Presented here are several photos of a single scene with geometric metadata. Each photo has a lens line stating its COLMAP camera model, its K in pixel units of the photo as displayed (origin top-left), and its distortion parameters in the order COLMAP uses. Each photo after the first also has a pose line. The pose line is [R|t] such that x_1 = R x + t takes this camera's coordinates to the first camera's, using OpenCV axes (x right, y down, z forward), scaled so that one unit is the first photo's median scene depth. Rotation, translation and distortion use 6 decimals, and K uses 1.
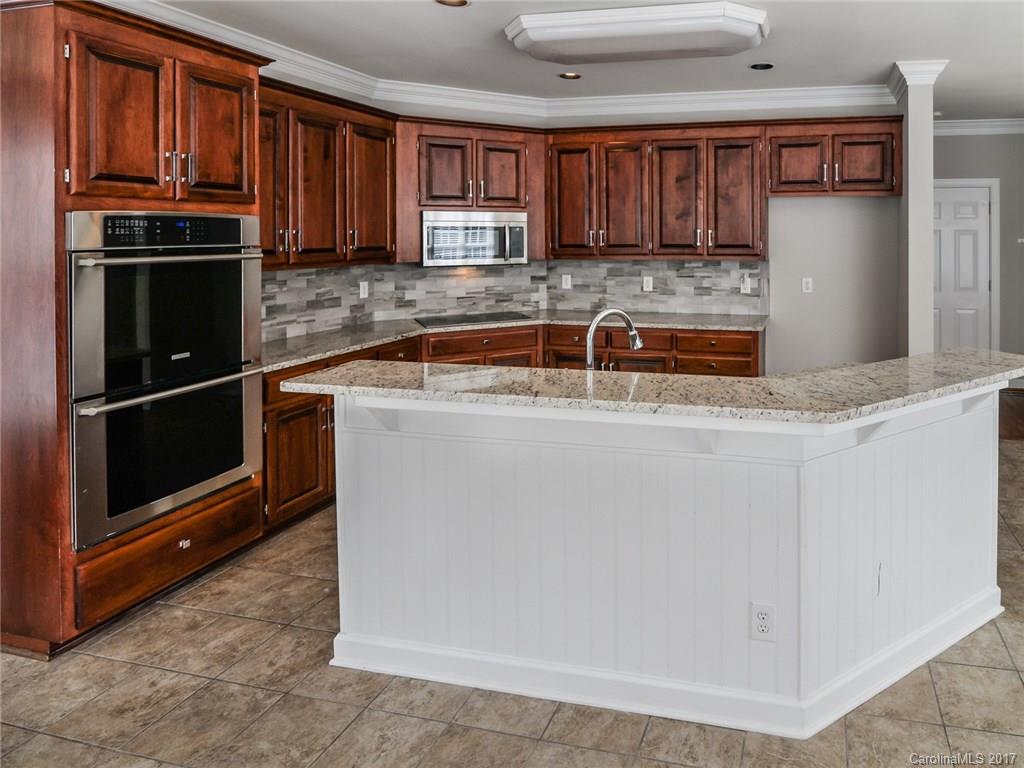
lens RADIAL K [[612.4, 0, 658.5], [0, 612.4, 241.9], [0, 0, 1]] dist [-0.022106, -0.001787]
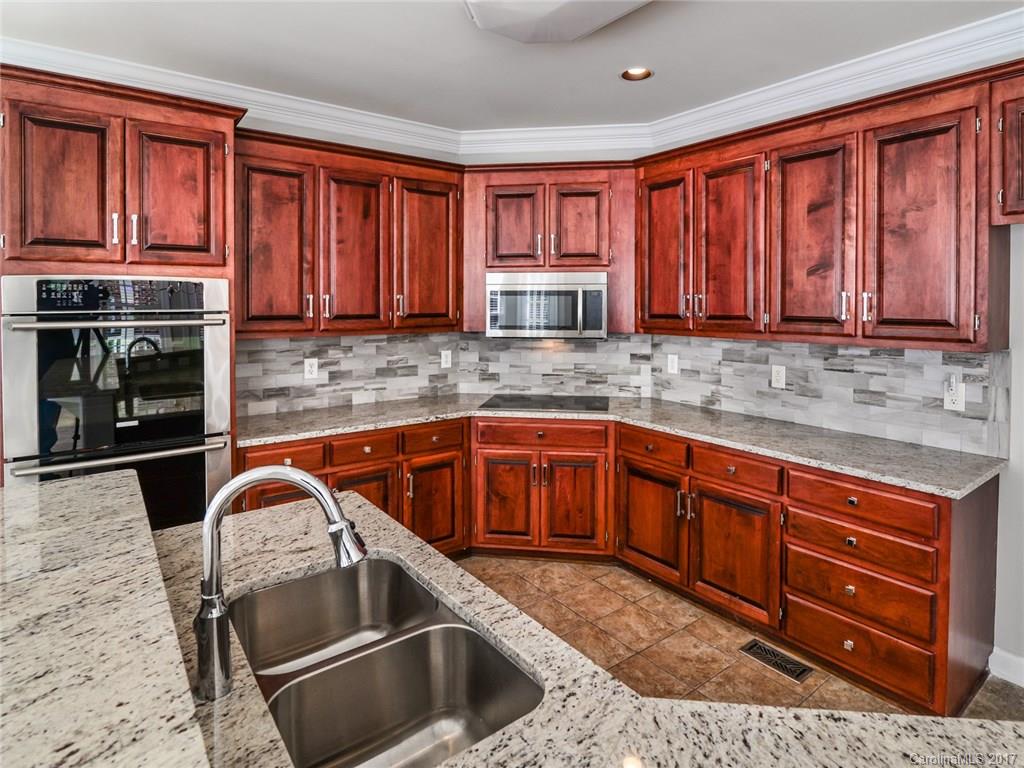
lens RADIAL K [[569.7, 0, 525.0], [0, 569.7, 311.9], [0, 0, 1]] dist [-0.019462, 0.000336]
pose [[0.785838, 0.013592, -0.618283, 0.157252], [-0.009861, 0.999907, 0.009448, -0.003647], [0.618353, -0.001328, 0.785899, 0.398126]]
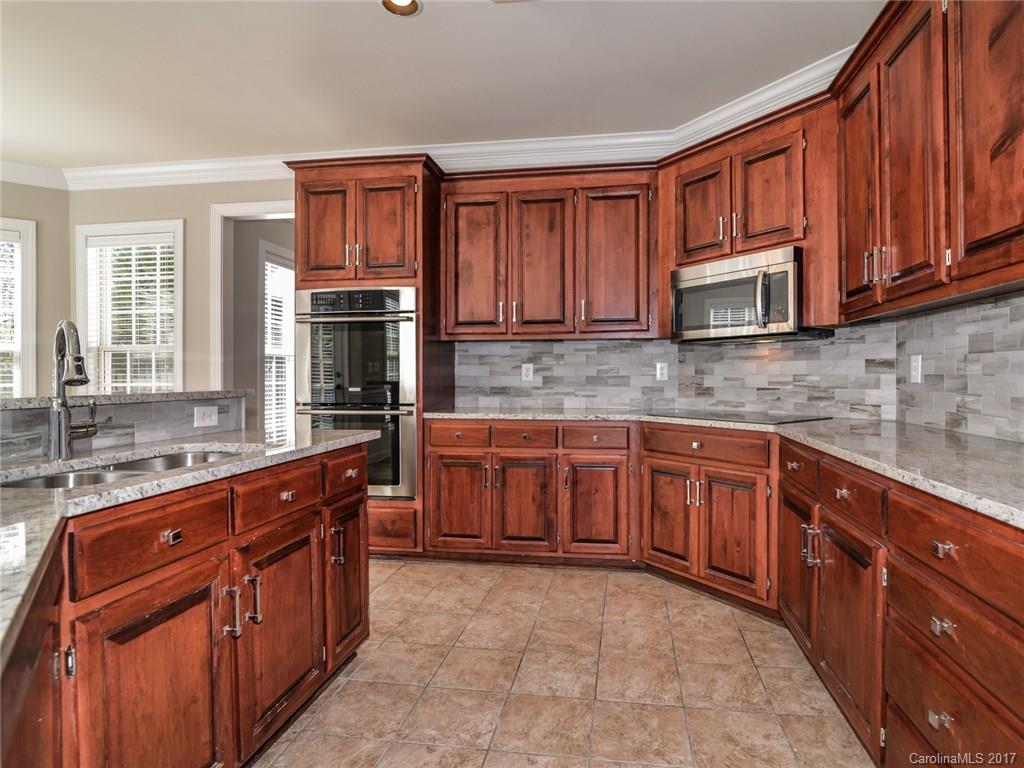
lens RADIAL K [[540.6, 0, 517.5], [0, 540.6, 371.5], [0, 0, 1]] dist [-0.016897, 0.001272]
pose [[0.105451, 0.005123, -0.994411, 0.293080], [-0.012458, 0.999915, 0.003830, 0.080493], [0.994346, 0.011984, 0.105506, 0.726409]]
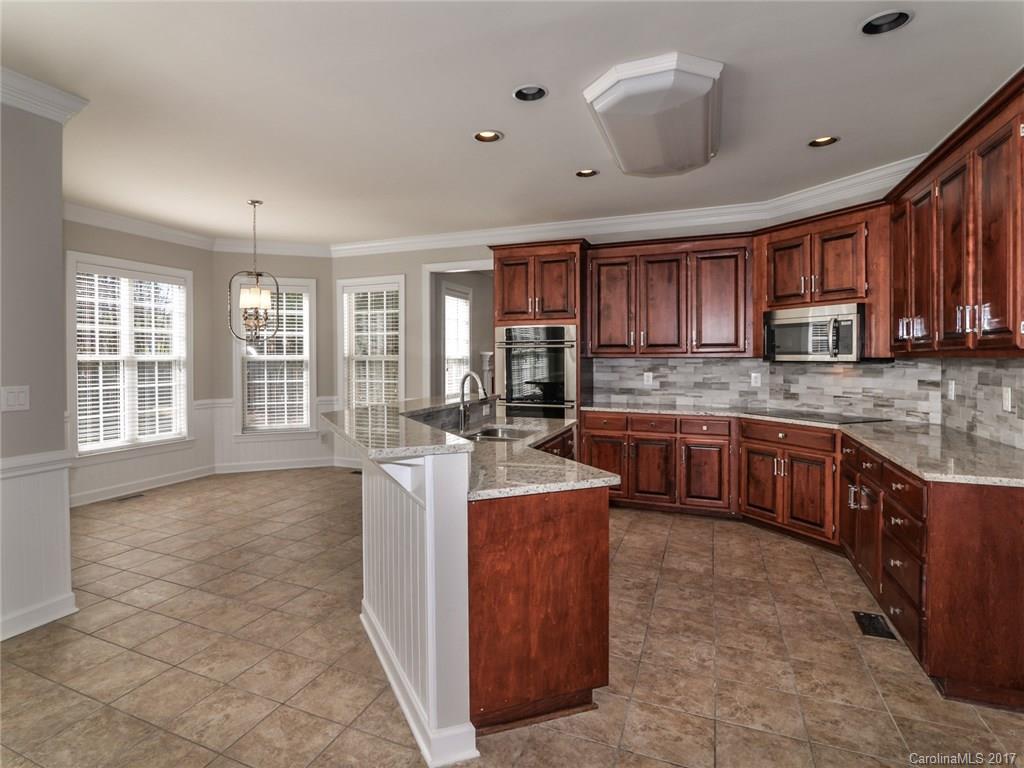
lens RADIAL K [[514.7, 0, 444.1], [0, 514.7, 359.7], [0, 0, 1]] dist [-0.010301, 0.001146]
pose [[-0.178218, 0.014855, -0.983879, 0.649080], [-0.009235, 0.999817, 0.016768, 0.028104], [0.983948, 0.012075, -0.178048, 0.588725]]
